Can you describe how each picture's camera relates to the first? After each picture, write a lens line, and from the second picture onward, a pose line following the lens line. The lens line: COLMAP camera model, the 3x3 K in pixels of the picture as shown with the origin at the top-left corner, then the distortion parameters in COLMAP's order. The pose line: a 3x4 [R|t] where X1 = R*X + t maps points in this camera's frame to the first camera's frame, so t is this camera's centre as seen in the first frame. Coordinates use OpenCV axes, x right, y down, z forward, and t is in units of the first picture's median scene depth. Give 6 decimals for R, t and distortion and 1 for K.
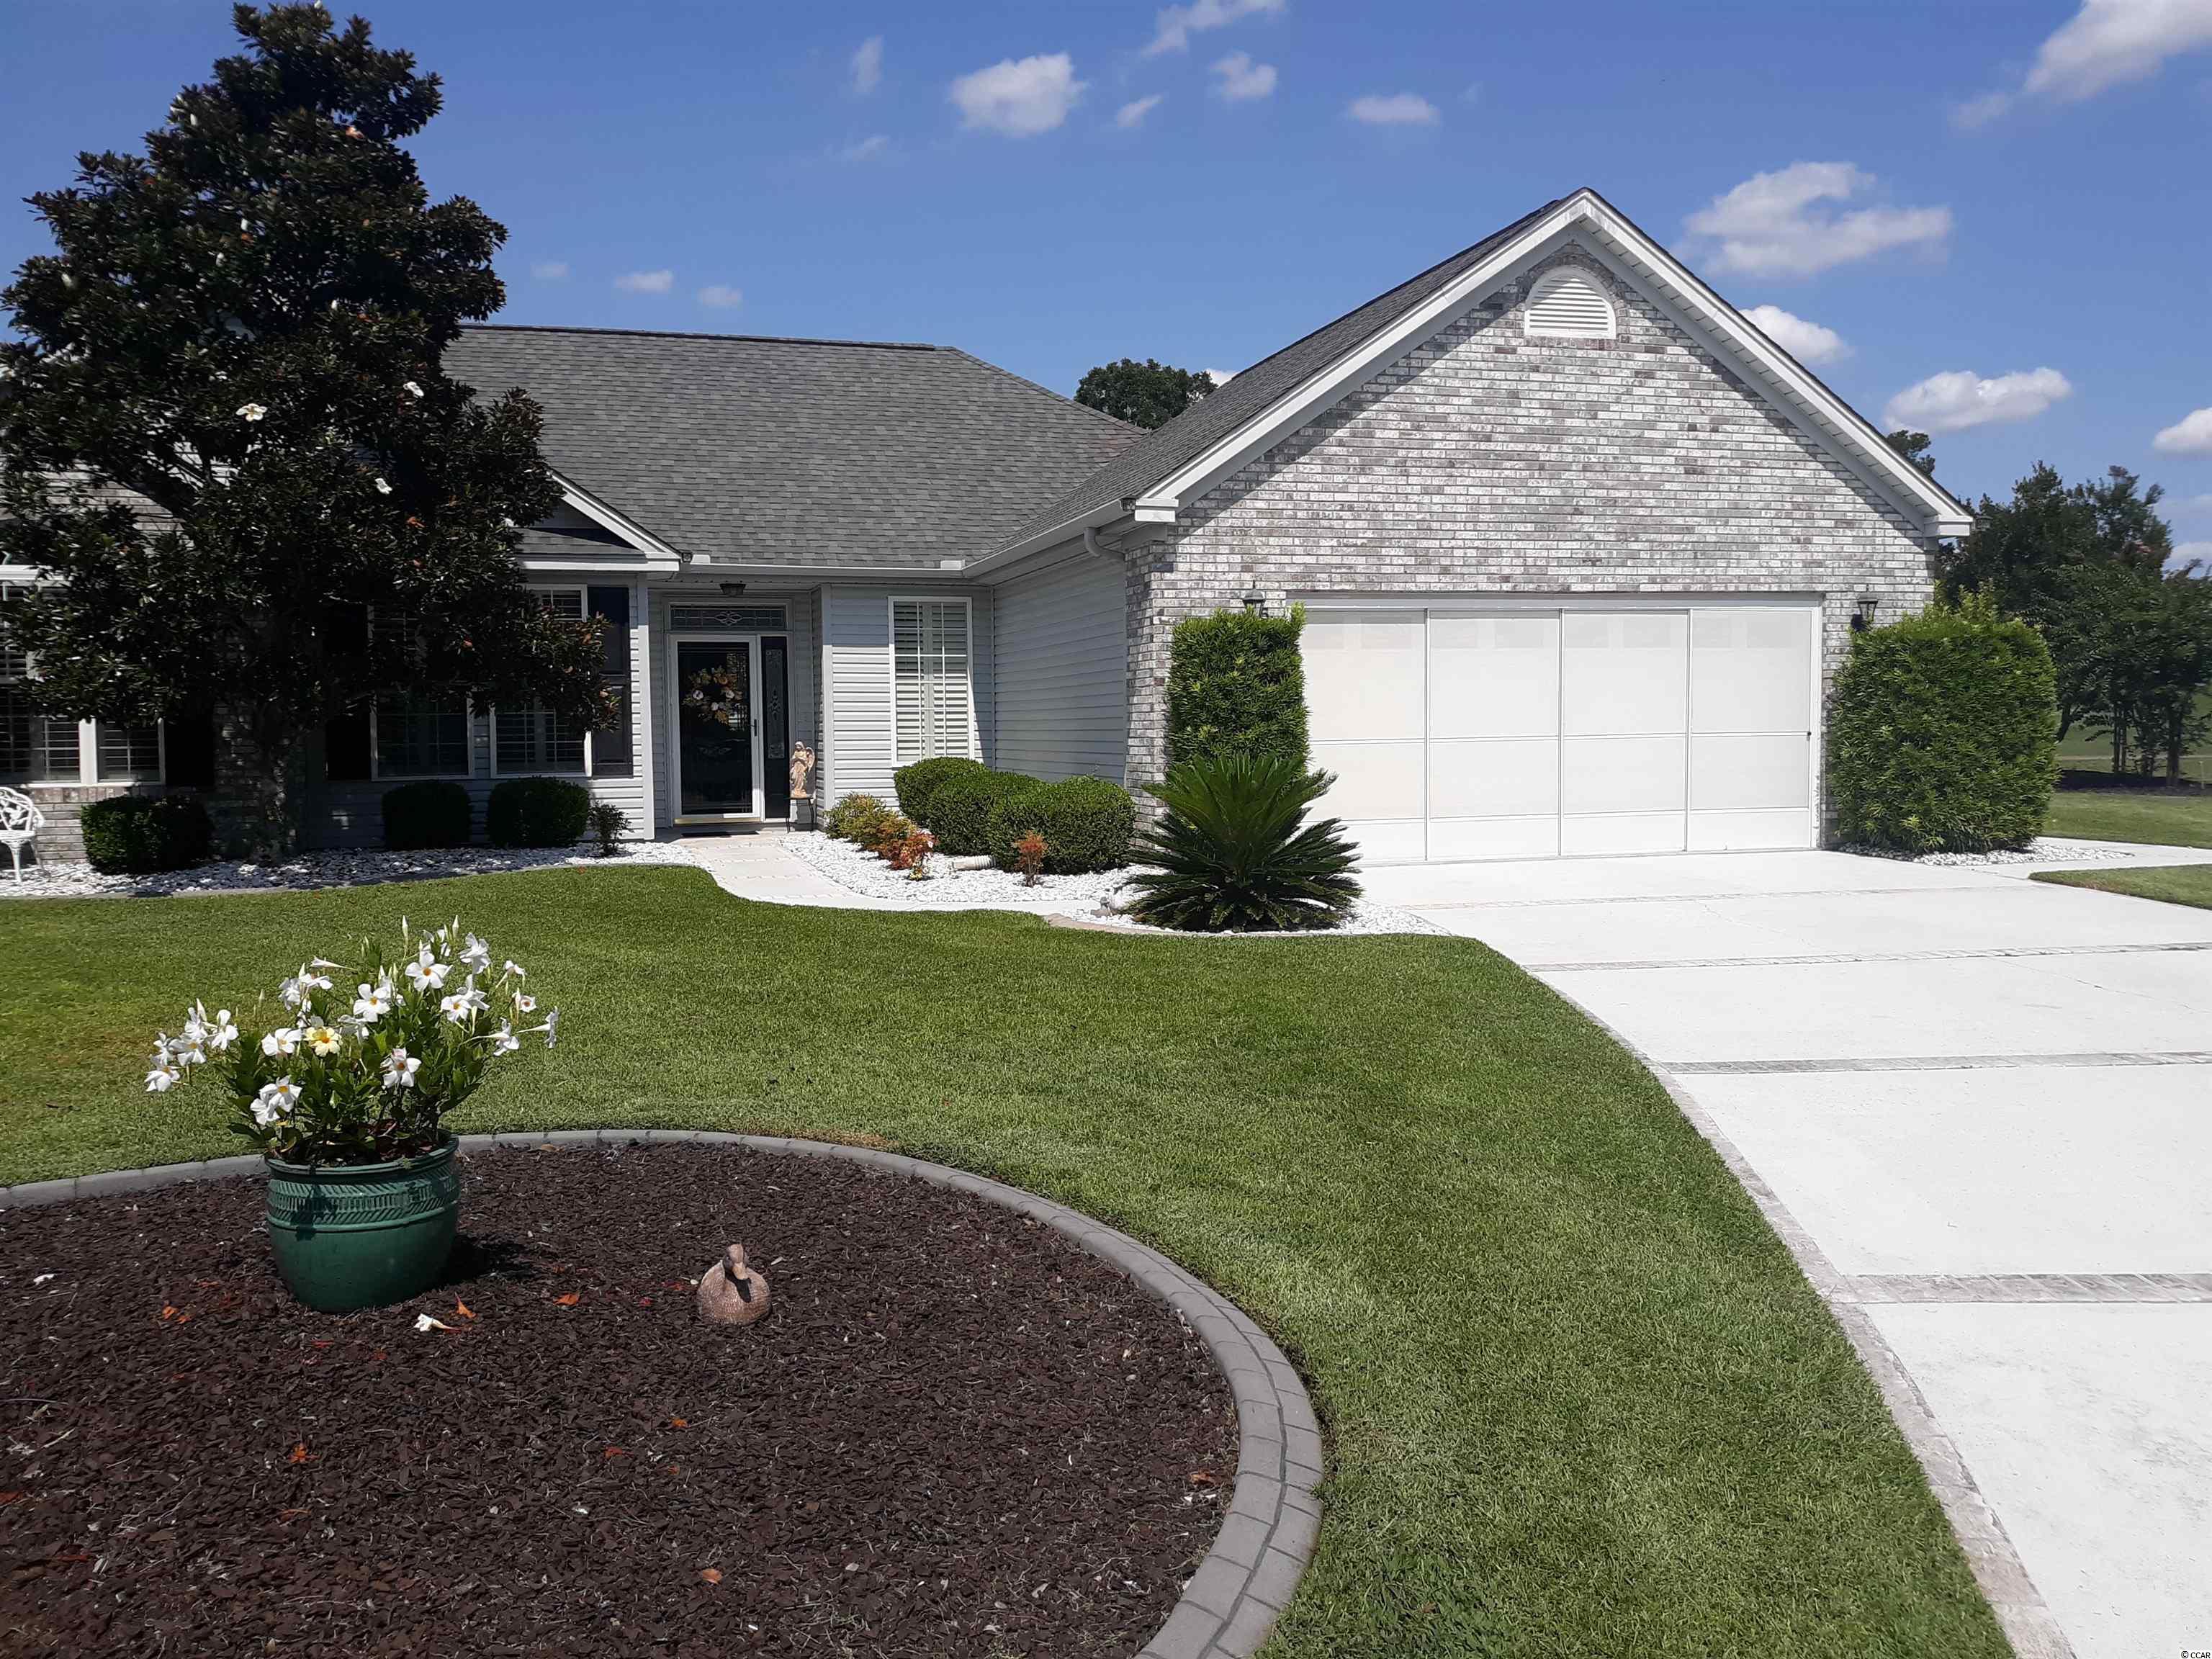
lens RADIAL K [[1868.7, 0, 1117.2], [0, 1868.7, 836.4], [0, 0, 1]] dist [-0.006913, -0.020497]
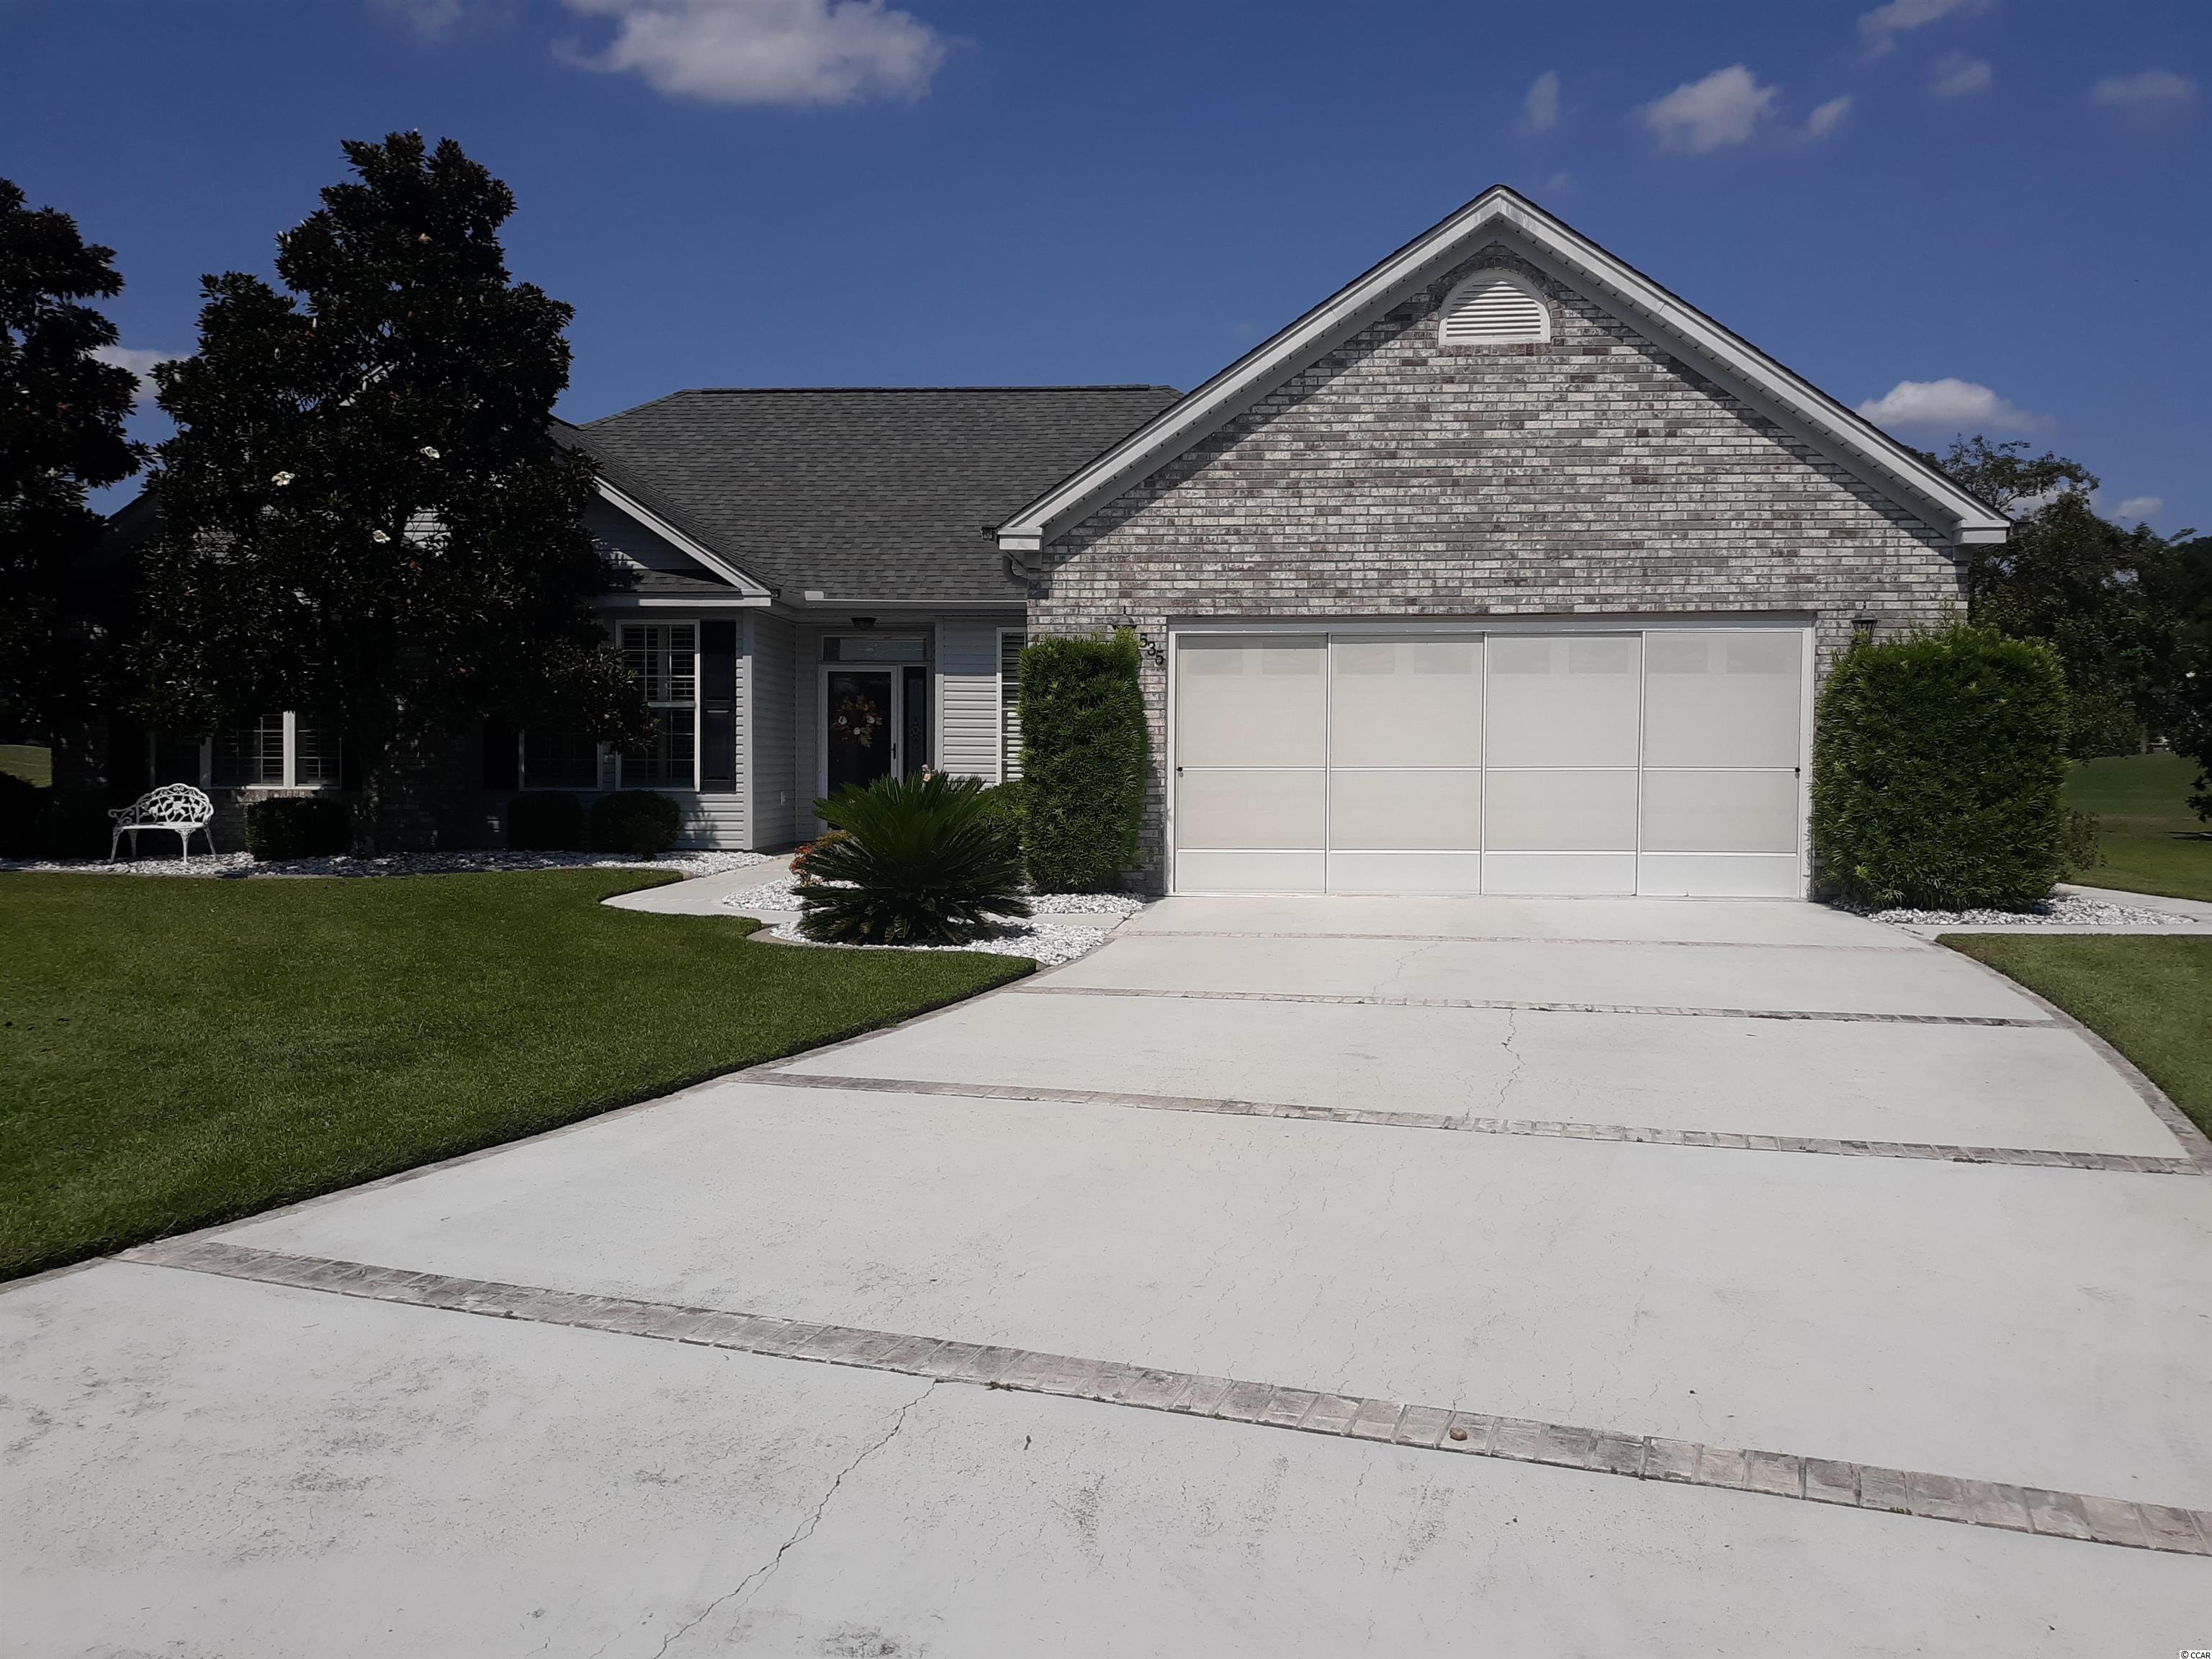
lens RADIAL K [[1868.7, 0, 1129.0], [0, 1868.7, 828.2], [0, 0, 1]] dist [-0.006913, -0.020497]
pose [[0.935056, 0.027695, -0.353418, 0.408608], [-0.036403, 0.999175, -0.018015, 0.000159], [0.352627, 0.029710, 0.935292, 0.061496]]
